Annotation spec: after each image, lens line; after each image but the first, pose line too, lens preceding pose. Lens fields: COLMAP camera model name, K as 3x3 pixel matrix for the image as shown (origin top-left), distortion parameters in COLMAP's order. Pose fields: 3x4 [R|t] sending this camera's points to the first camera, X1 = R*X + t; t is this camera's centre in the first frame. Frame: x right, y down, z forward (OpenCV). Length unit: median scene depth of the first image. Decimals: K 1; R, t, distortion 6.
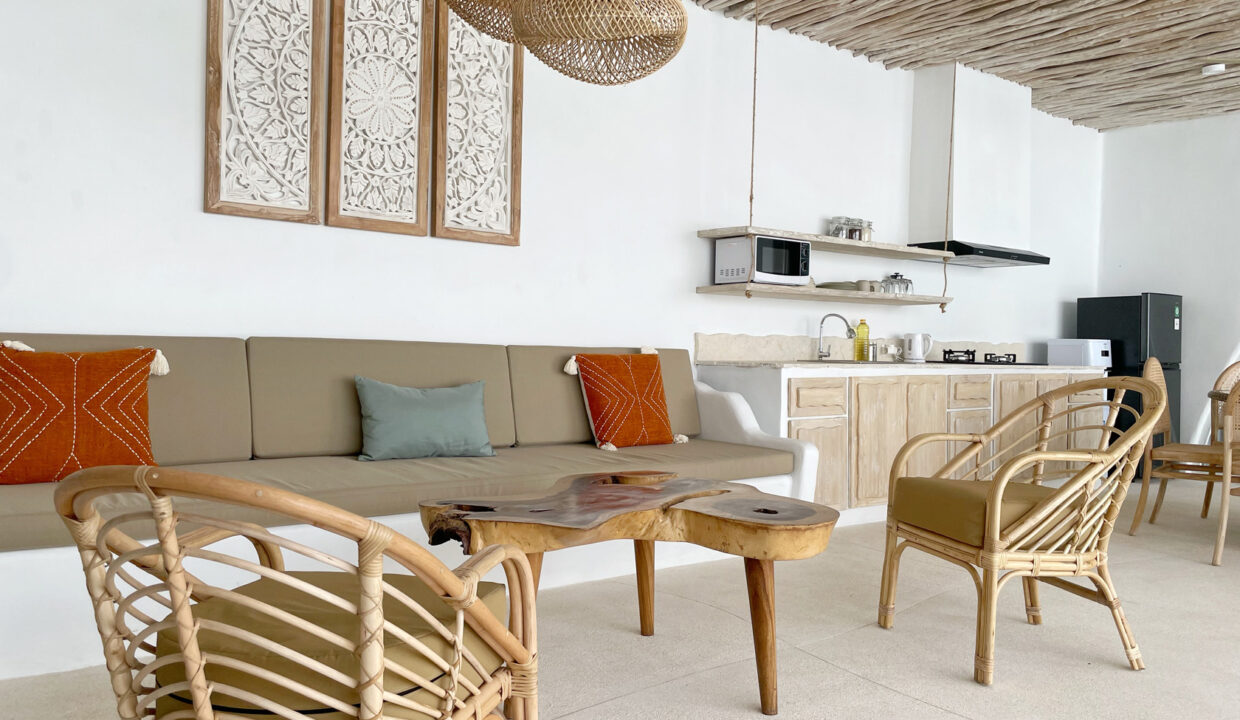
lens RADIAL K [[960.6, 0, 622.6], [0, 960.6, 357.7], [0, 0, 1]] dist [0.026310, -0.011091]
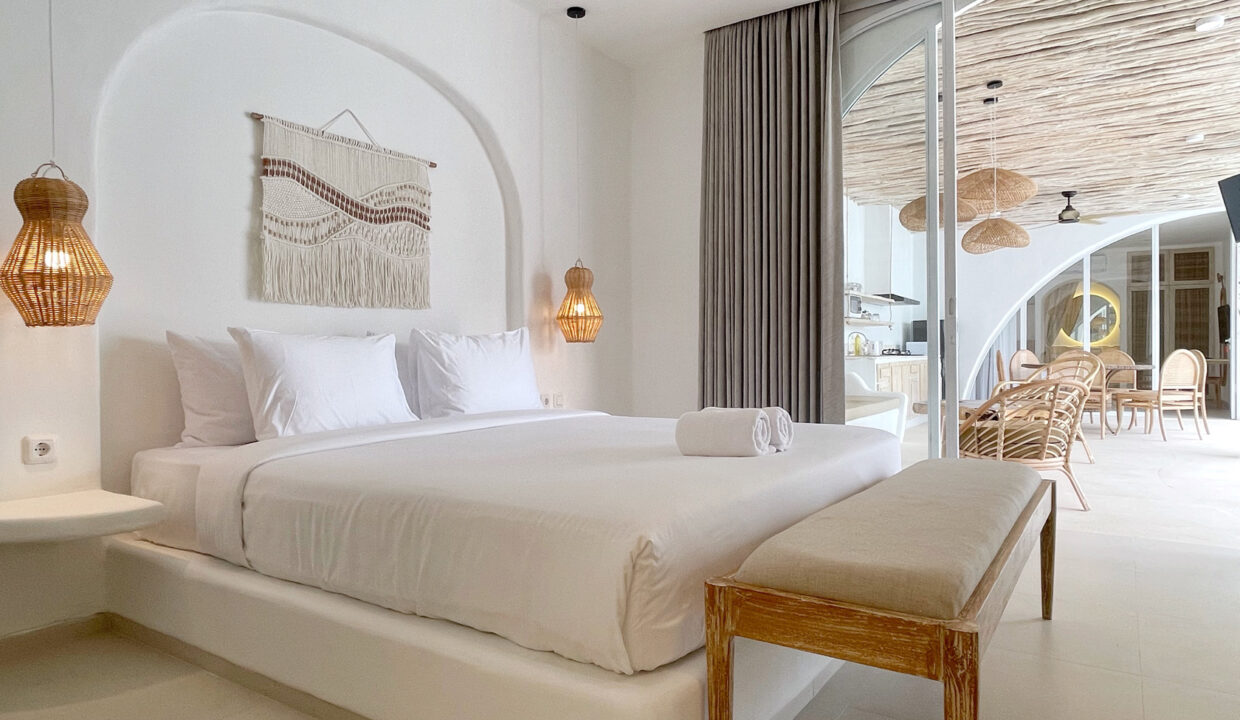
lens RADIAL K [[734.5, 0, 620.4], [0, 734.5, 355.1], [0, 0, 1]] dist [-0.033141, -0.001577]
pose [[0.950528, -0.025091, 0.309623, -0.778443], [0.027062, 0.999632, -0.002071, -0.007815], [-0.309457, 0.010348, 0.950857, -0.303970]]
